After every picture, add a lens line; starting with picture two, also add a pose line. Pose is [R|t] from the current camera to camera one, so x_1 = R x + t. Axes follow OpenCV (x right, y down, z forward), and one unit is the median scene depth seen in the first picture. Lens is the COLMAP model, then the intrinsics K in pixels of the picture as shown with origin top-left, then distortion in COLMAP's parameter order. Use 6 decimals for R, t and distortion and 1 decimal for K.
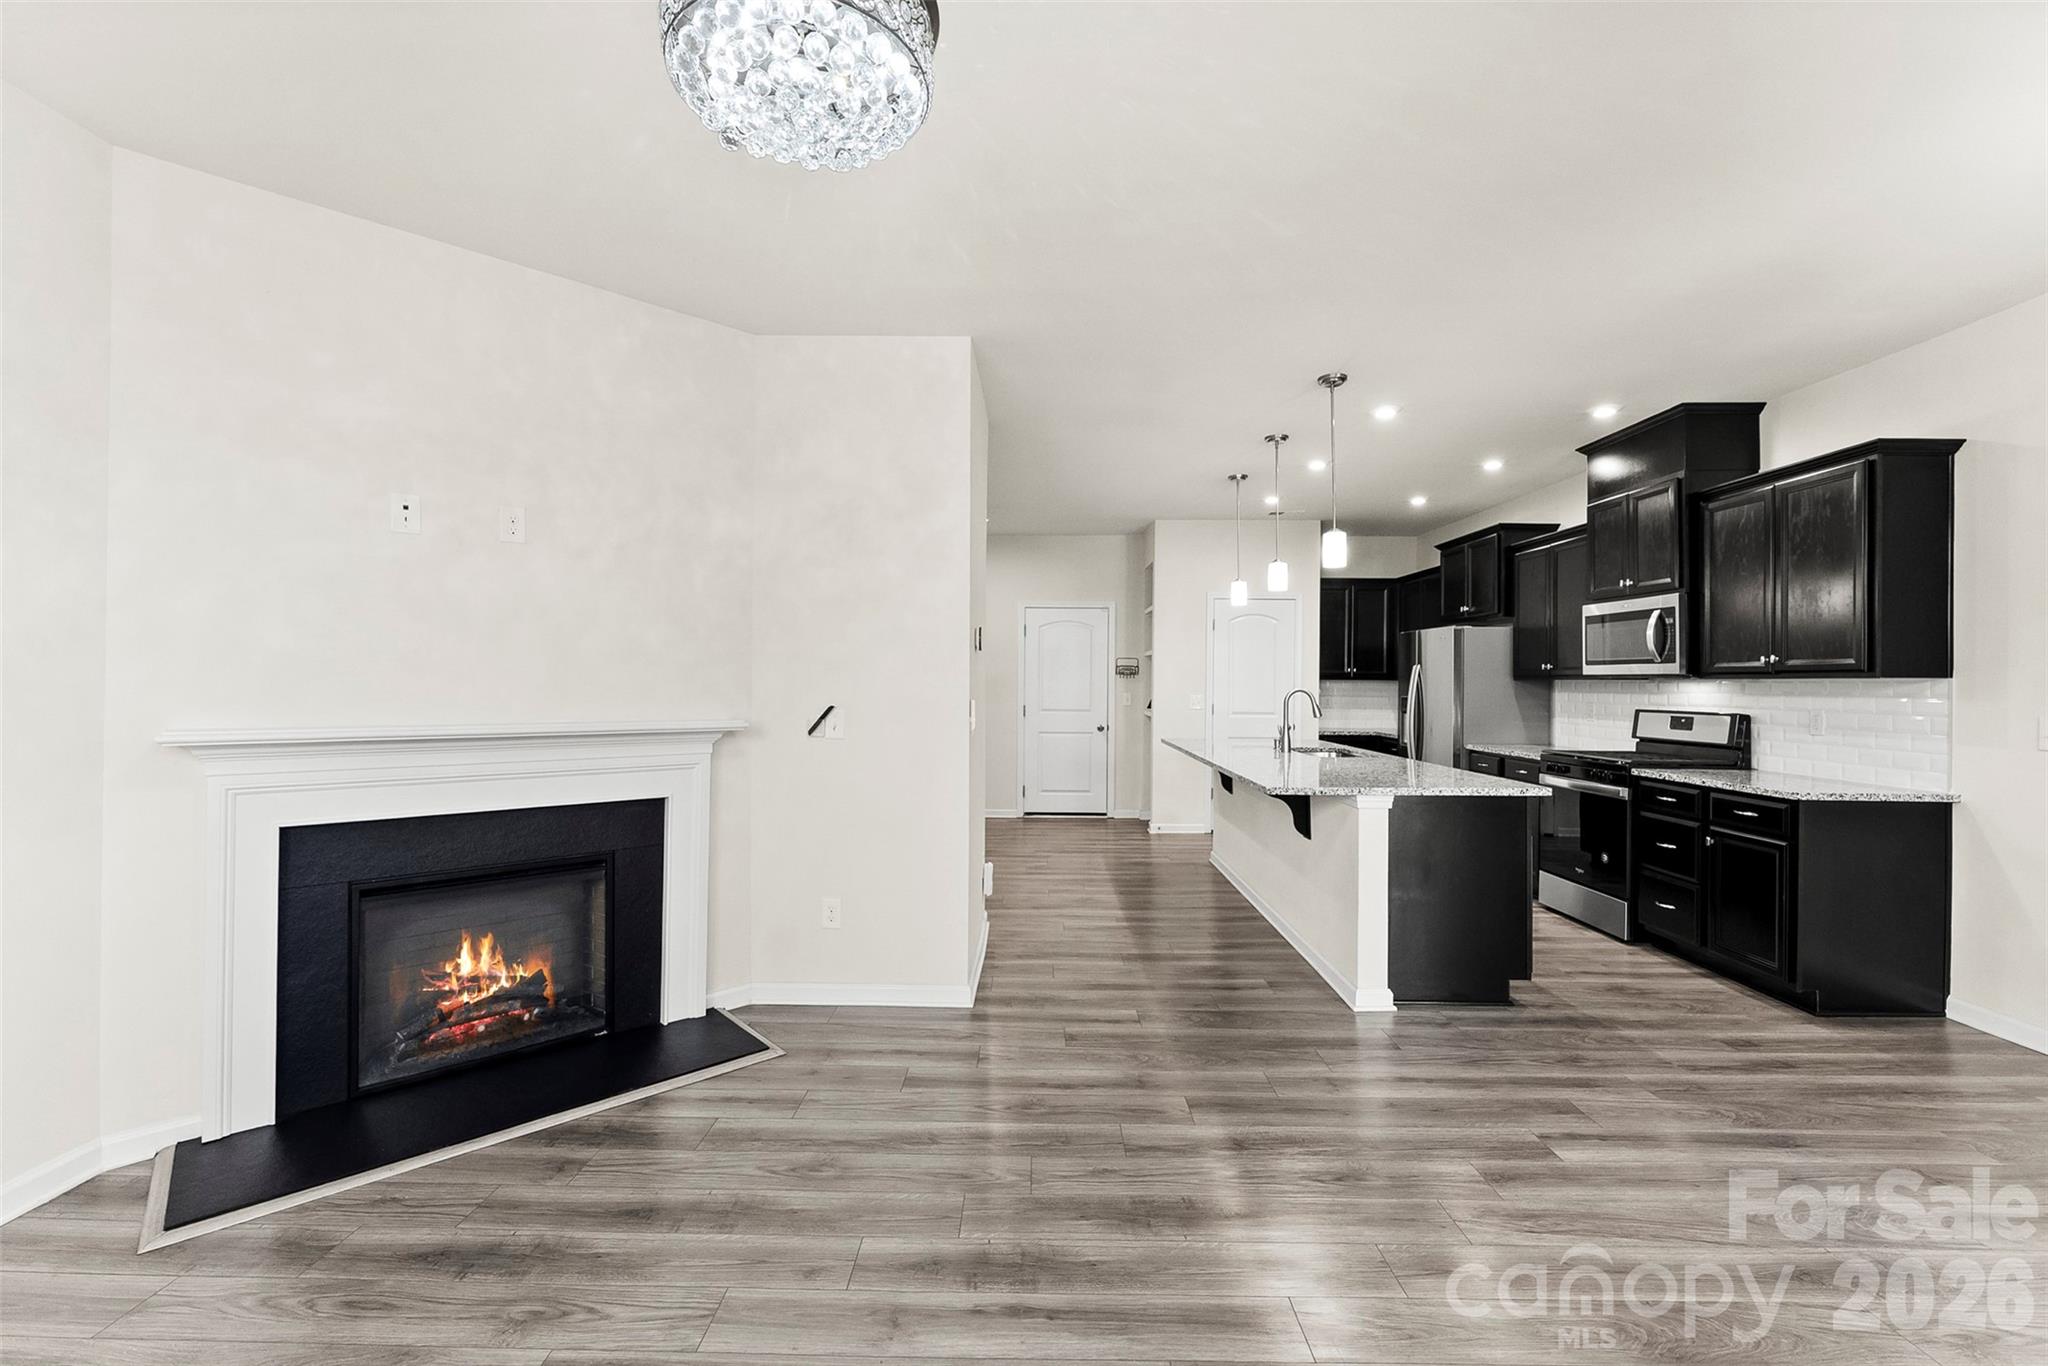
lens RADIAL K [[846.7, 0, 1020.5], [0, 846.7, 679.7], [0, 0, 1]] dist [-0.001332, -0.000071]
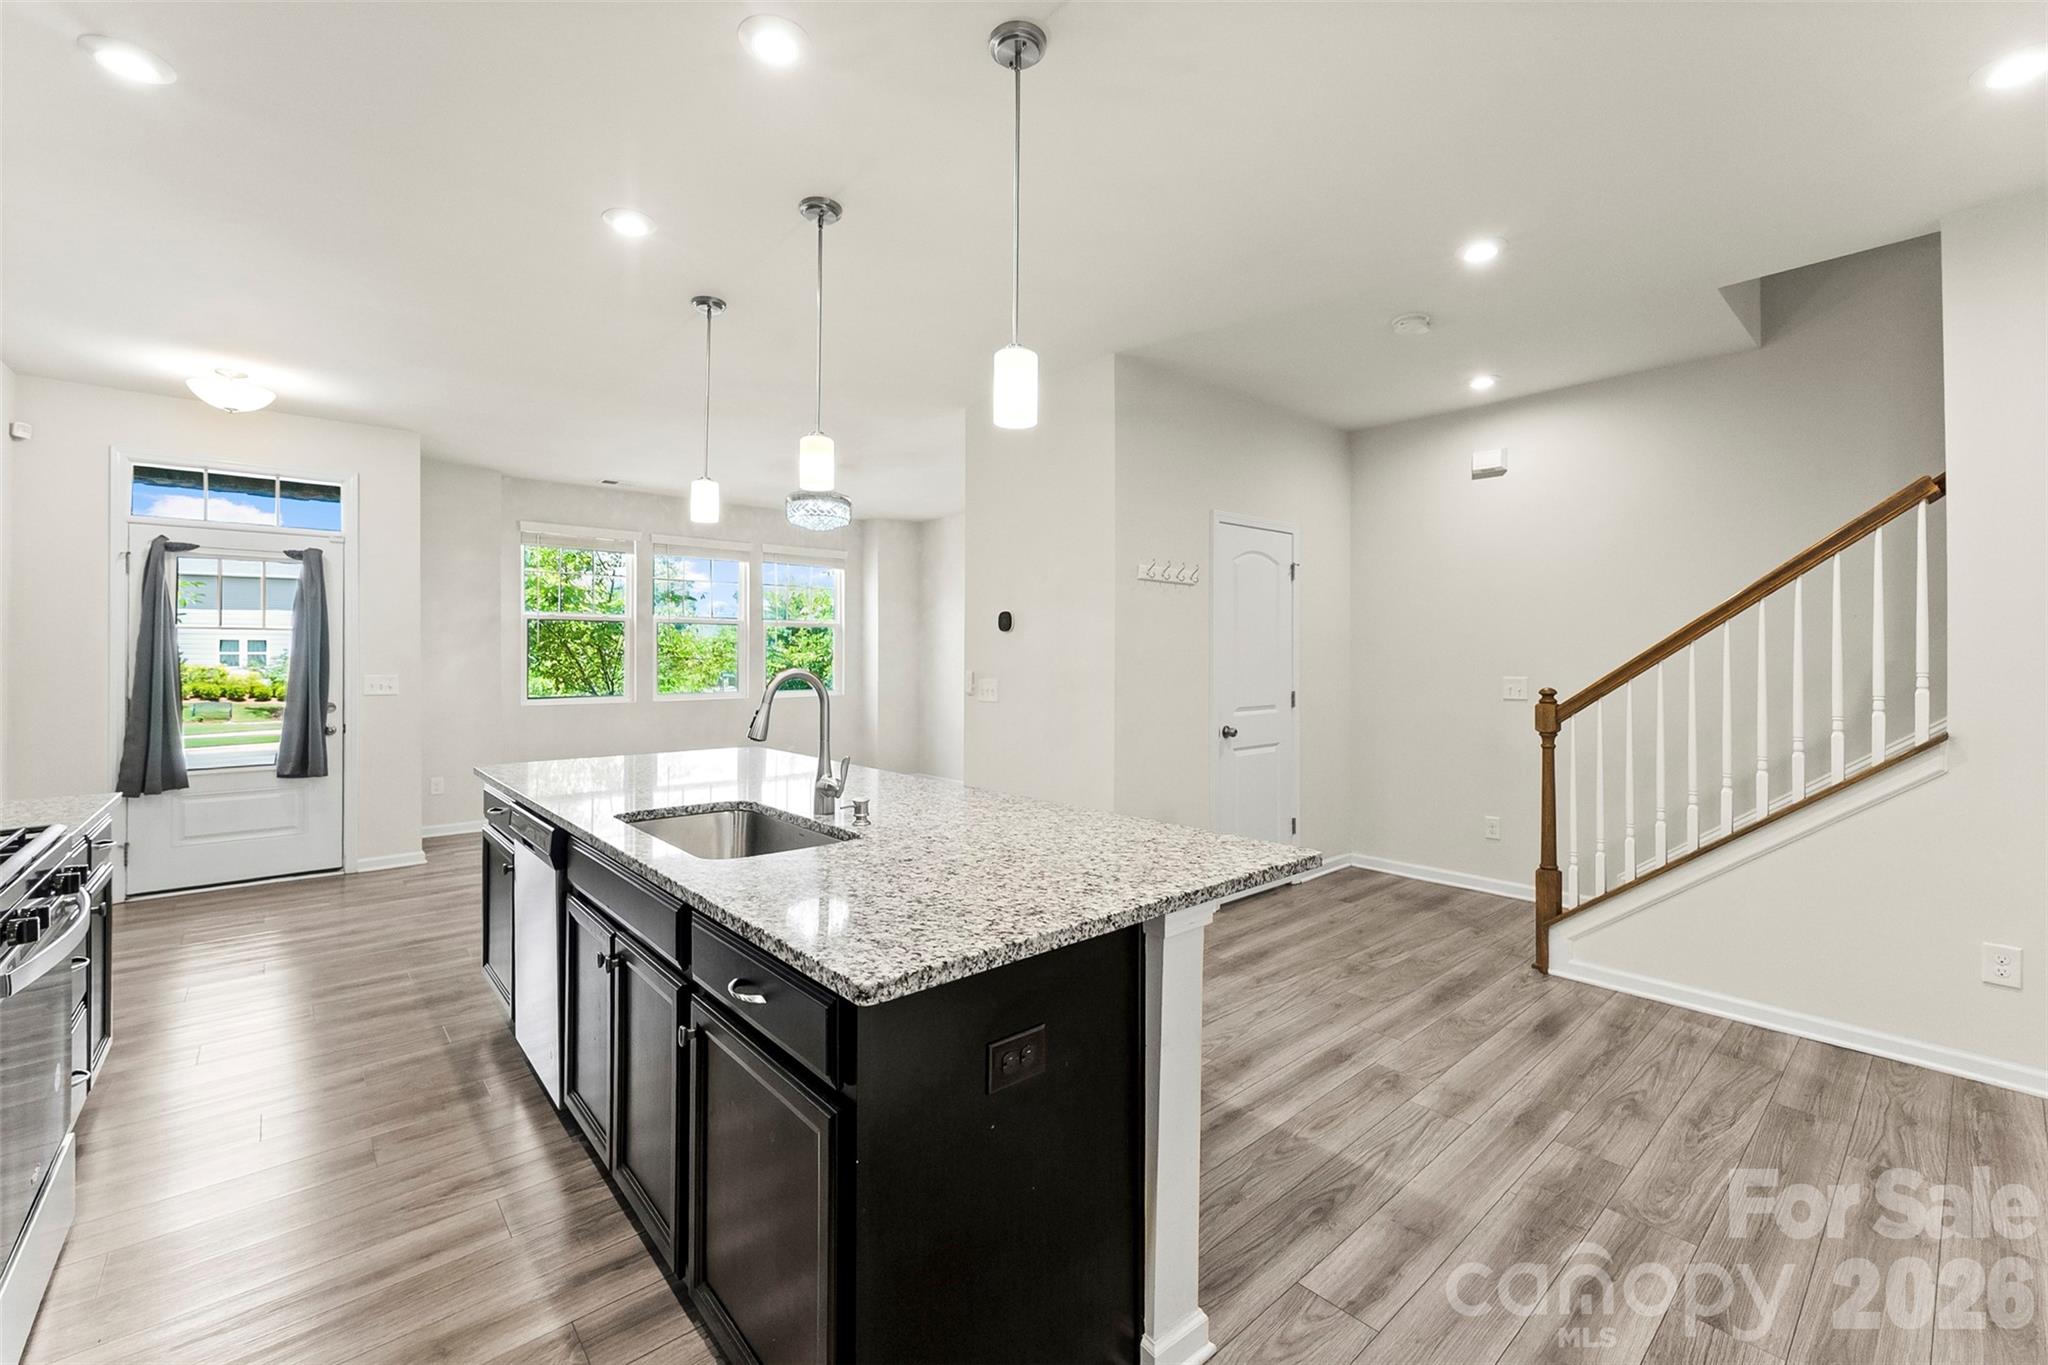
lens RADIAL K [[840.6, 0, 1018.6], [0, 840.6, 651.1], [0, 0, 1]] dist [-0.002135, -0.000561]
pose [[-0.742722, -0.008995, -0.669540, 0.804518], [-0.001905, 0.999934, -0.011321, 0.007374], [0.669597, -0.007133, -0.742690, 2.107900]]
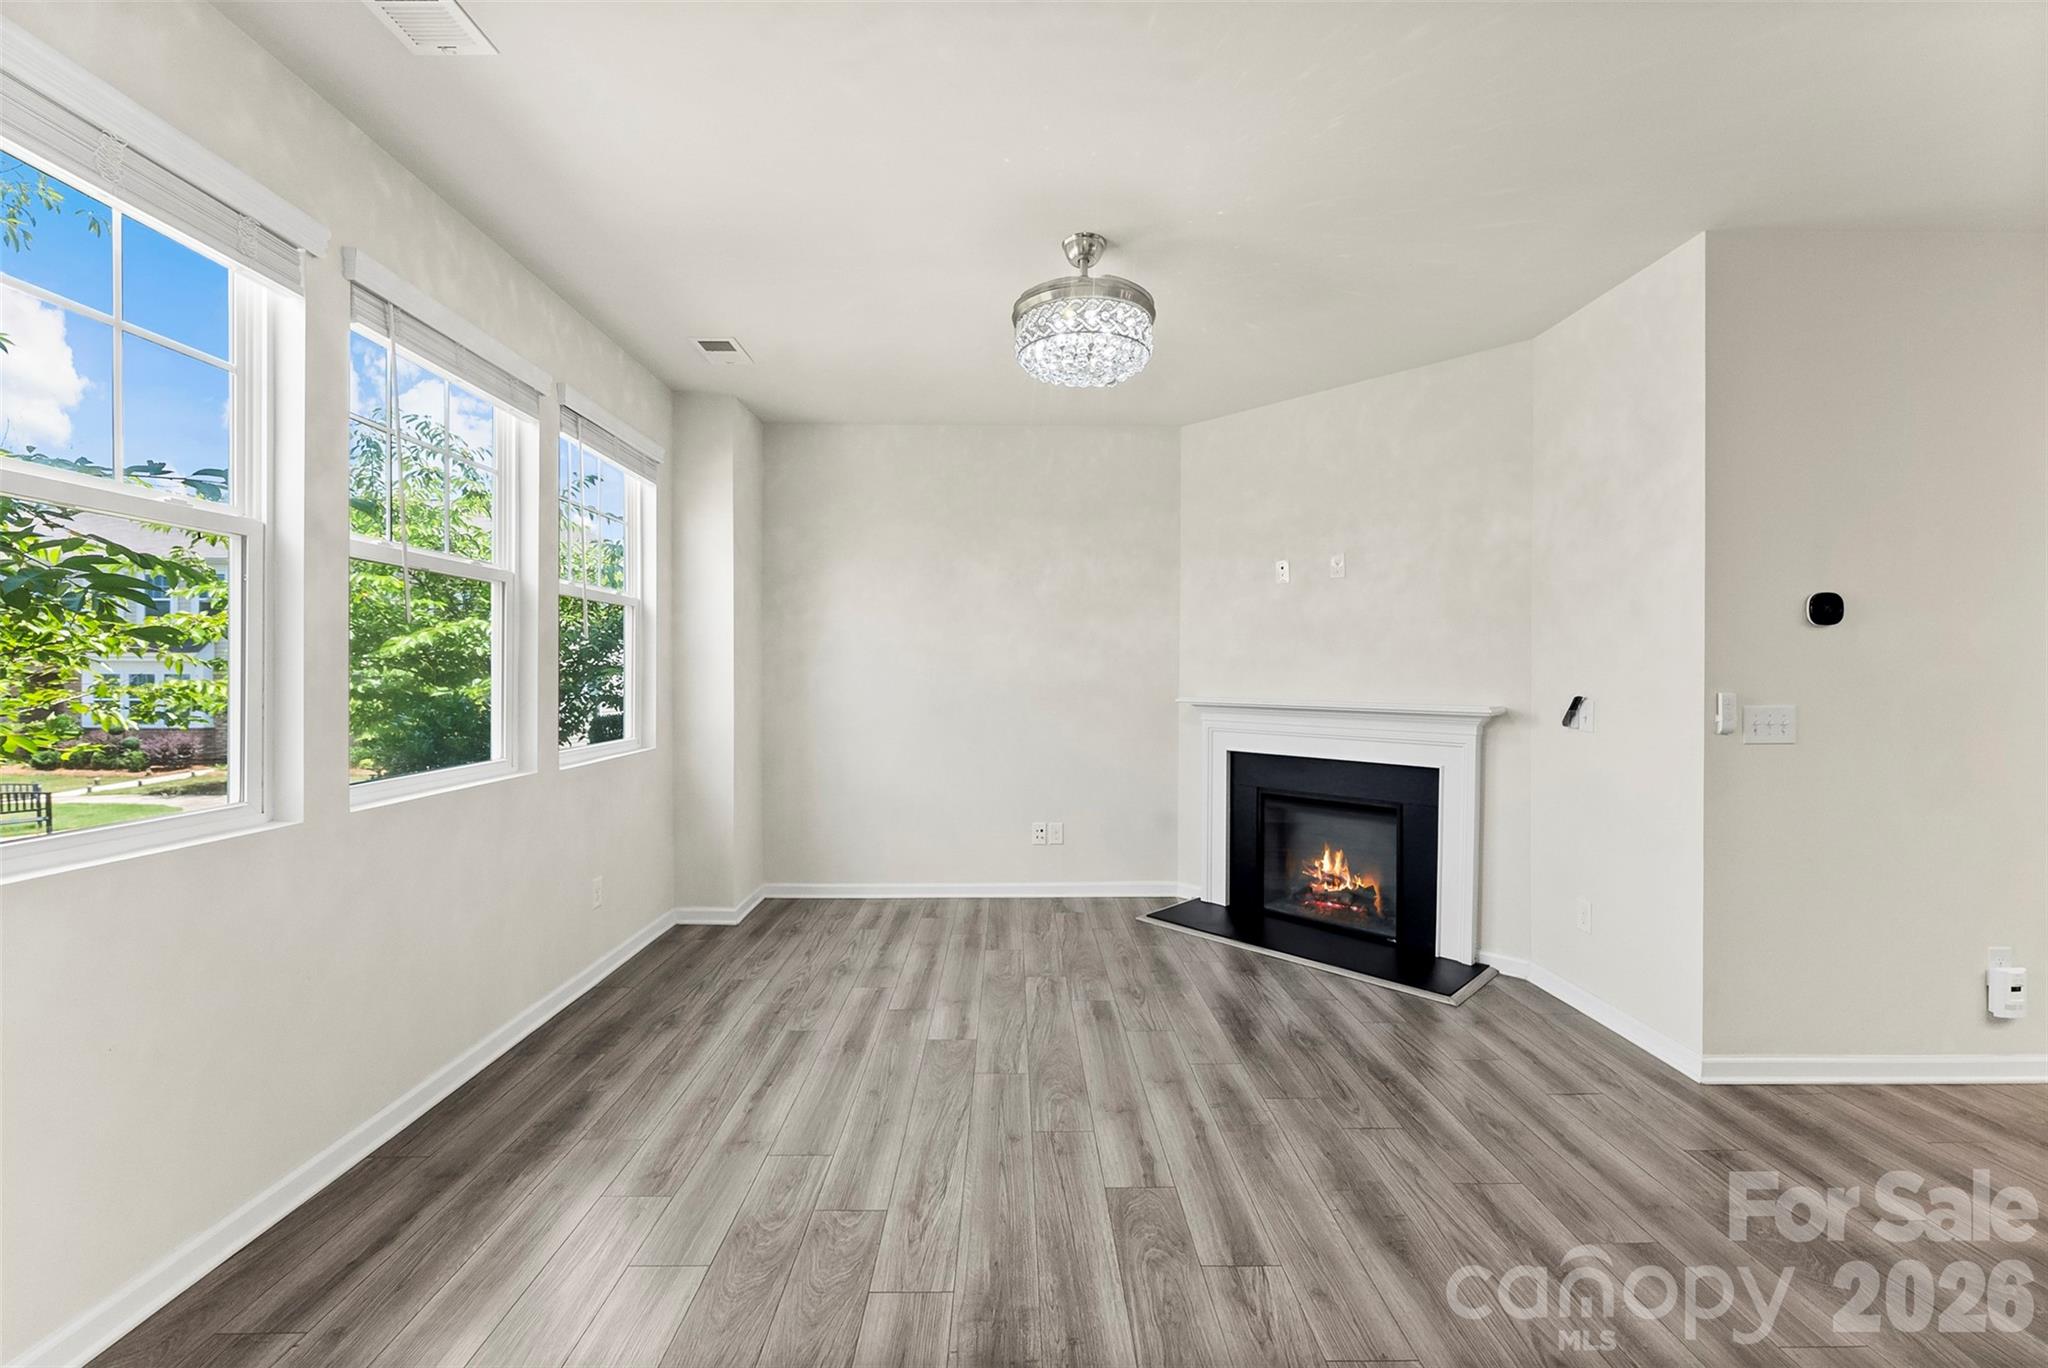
lens RADIAL K [[835.4, 0, 1025.5], [0, 835.4, 671.7], [0, 0, 1]] dist [0.000208, -0.000167]
pose [[0.032812, -0.008491, -0.999425, 0.703846], [0.002058, 0.999962, -0.008428, 0.009701], [0.999459, -0.001780, 0.032828, 0.349565]]
